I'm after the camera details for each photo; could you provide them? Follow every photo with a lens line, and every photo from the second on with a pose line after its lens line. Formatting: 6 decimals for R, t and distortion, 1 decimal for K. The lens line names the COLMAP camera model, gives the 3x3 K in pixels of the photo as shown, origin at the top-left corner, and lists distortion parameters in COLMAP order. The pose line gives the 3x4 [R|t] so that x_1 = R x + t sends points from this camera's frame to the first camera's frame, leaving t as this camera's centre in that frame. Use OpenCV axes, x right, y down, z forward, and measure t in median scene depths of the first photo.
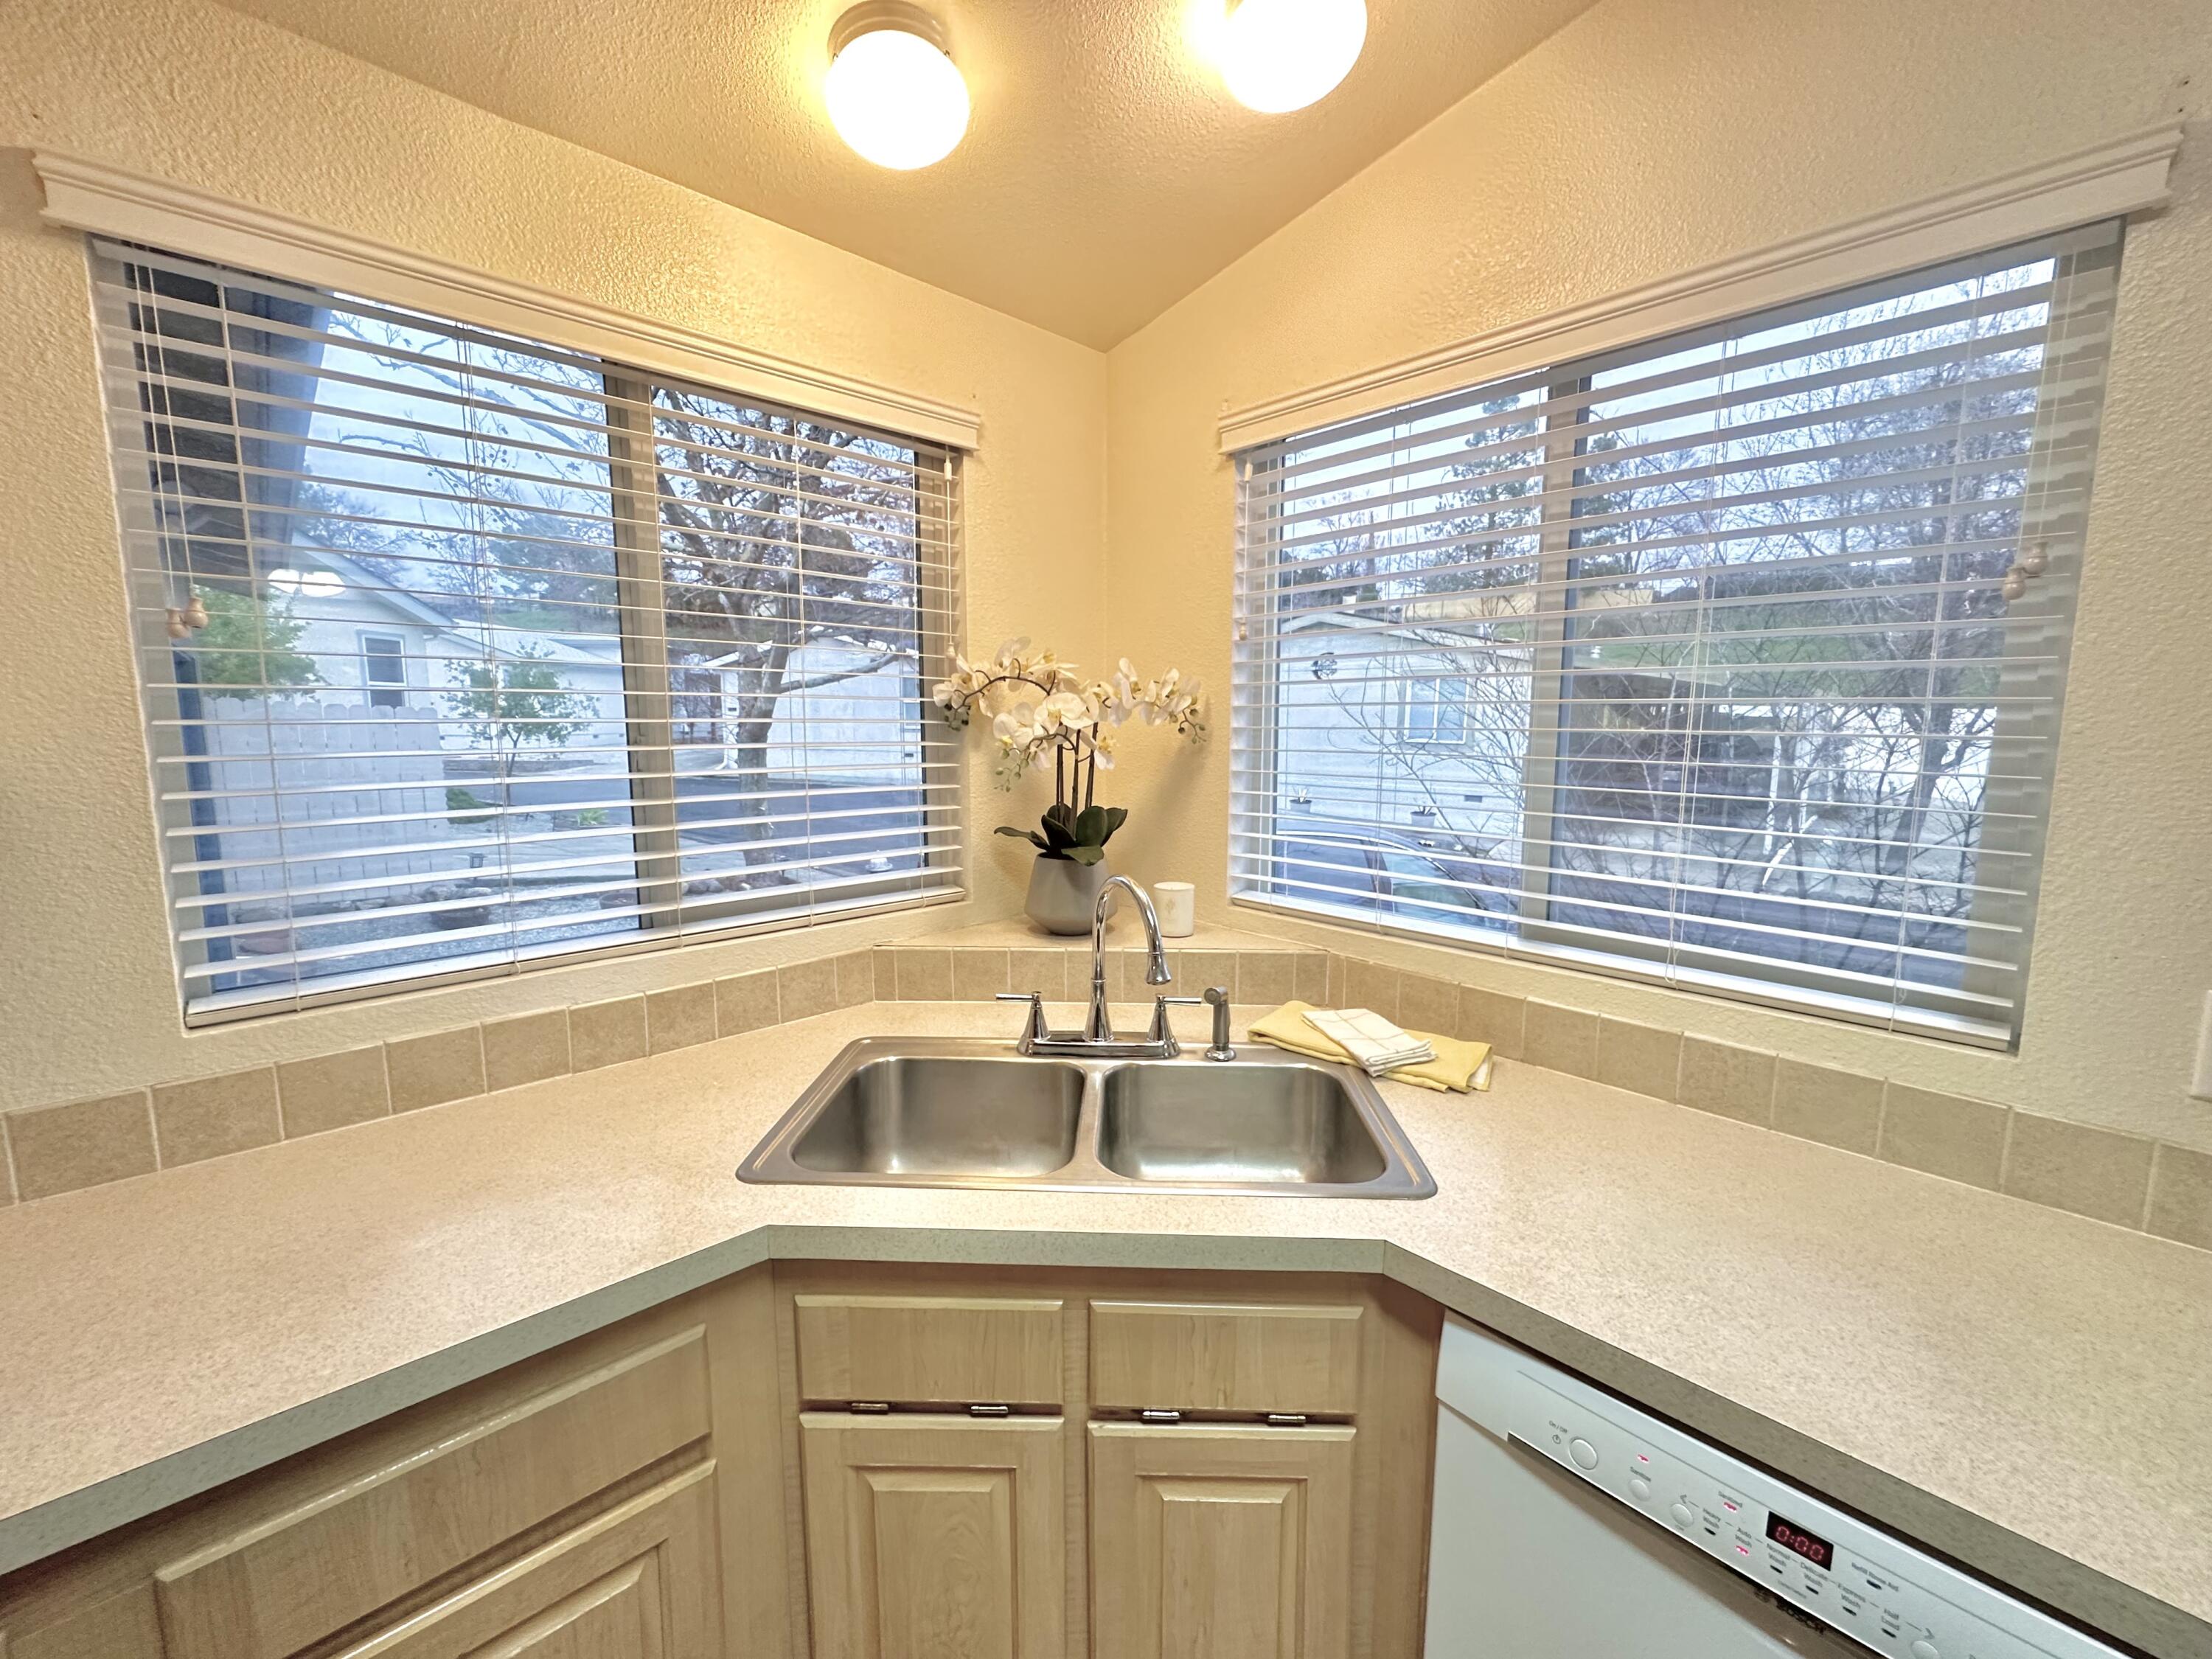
lens RADIAL K [[882.8, 0, 1092.2], [0, 882.8, 836.4], [0, 0, 1]] dist [-0.002093, 0.001086]
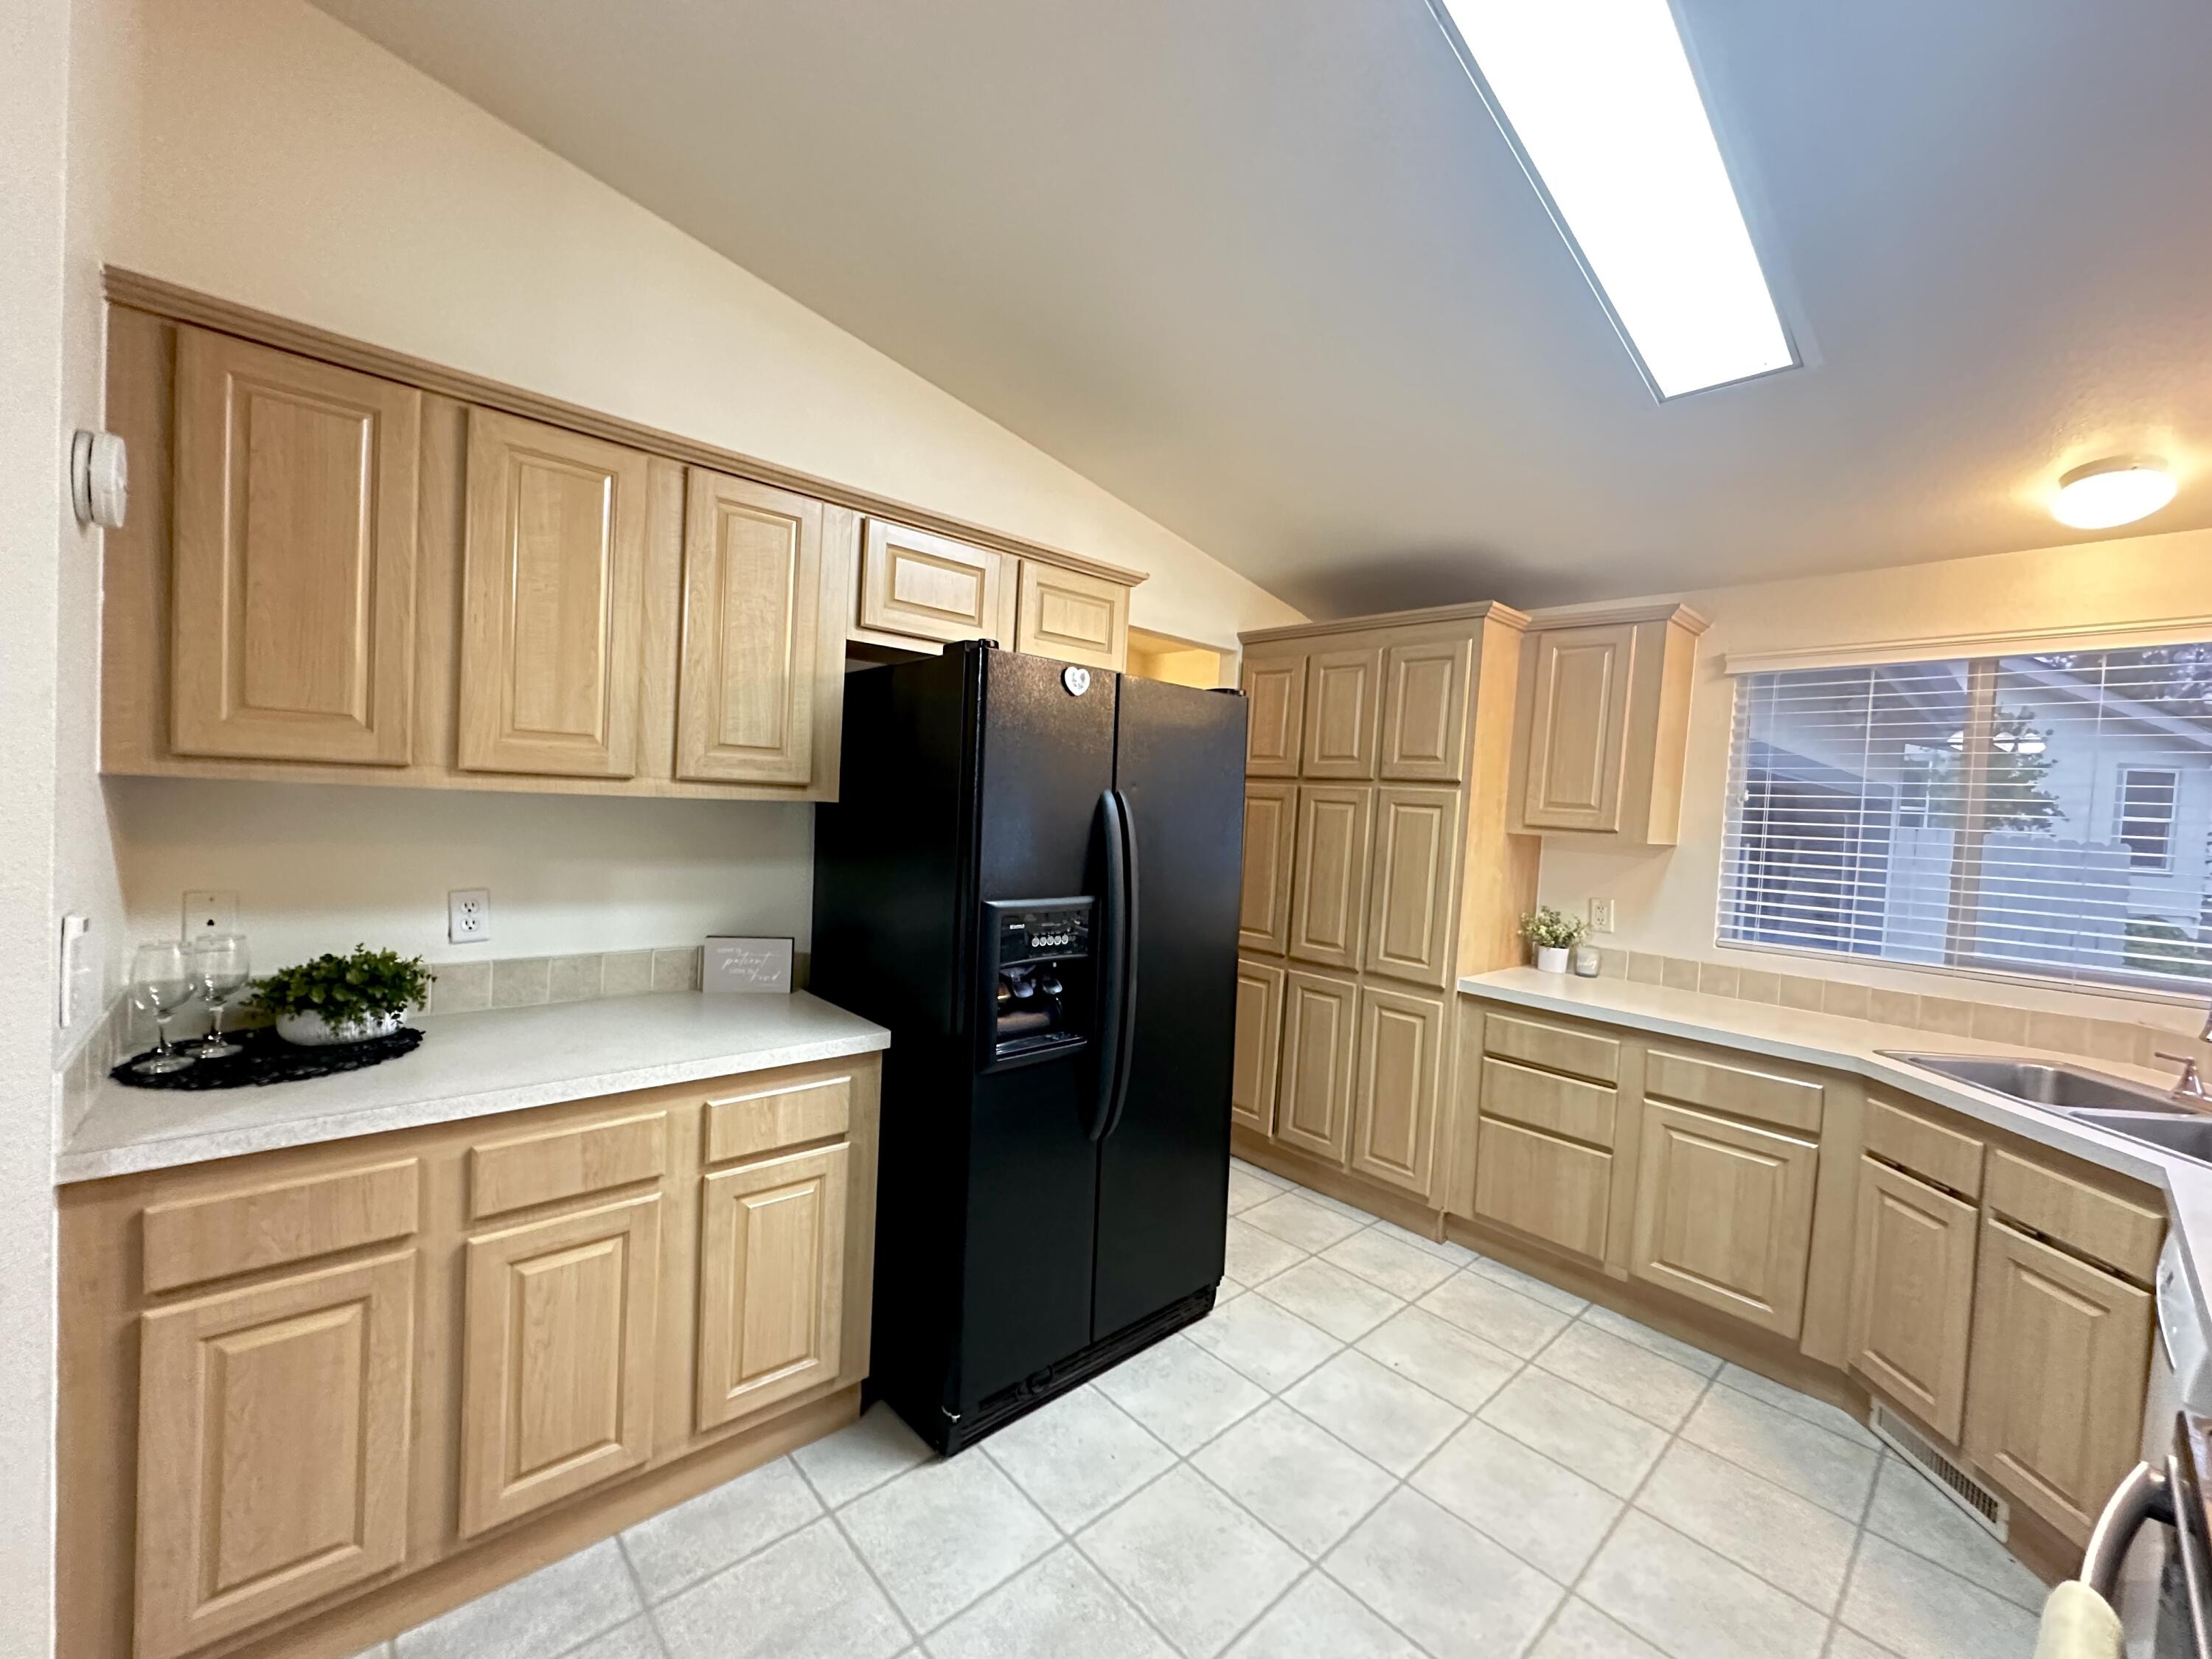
lens RADIAL K [[882.8, 0, 1108.8], [0, 882.8, 832.7], [0, 0, 1]] dist [-0.002093, 0.001086]
pose [[-0.007764, 0.031104, -0.999486, 1.053746], [-0.181549, 0.982861, 0.031997, 0.079680], [0.983351, 0.181704, -0.001984, -0.560067]]
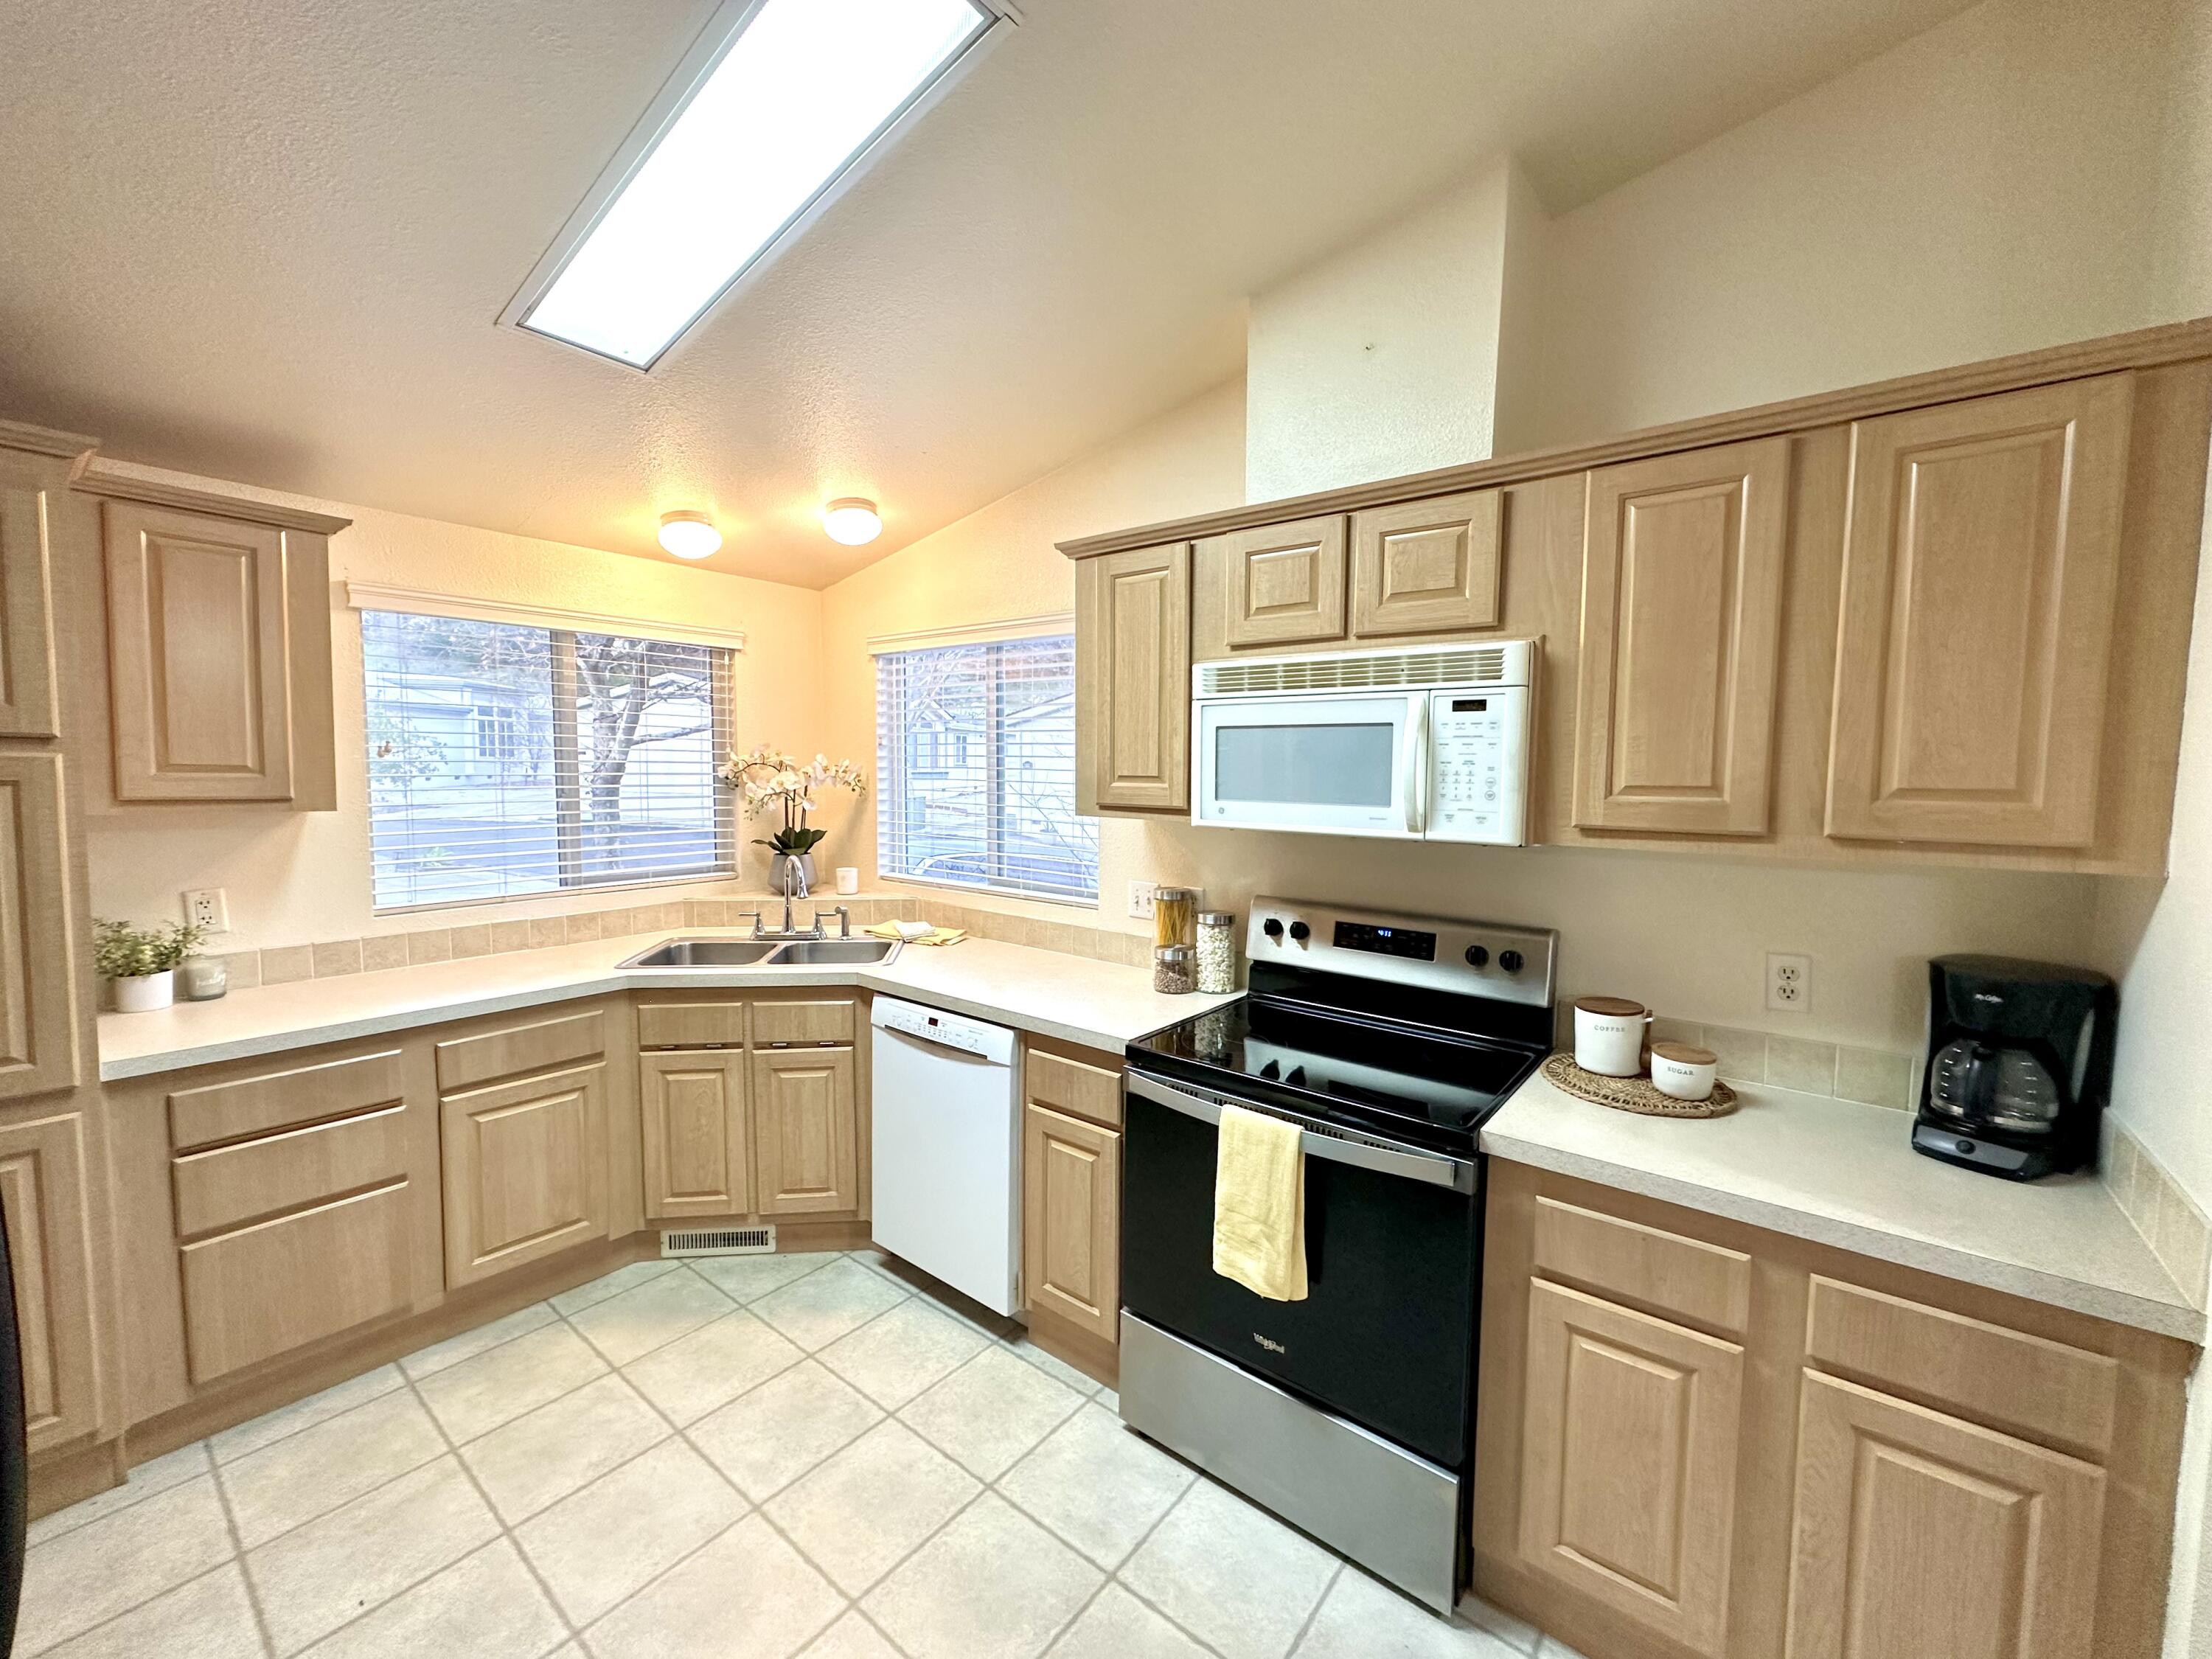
lens RADIAL K [[882.8, 0, 1099.1], [0, 882.8, 832.4], [0, 0, 1]] dist [-0.002093, 0.001086]
pose [[0.989011, -0.004675, 0.147768, 0.368184], [0.012607, 0.998526, -0.052787, 0.088103], [-0.147304, 0.054070, 0.987612, -1.058035]]
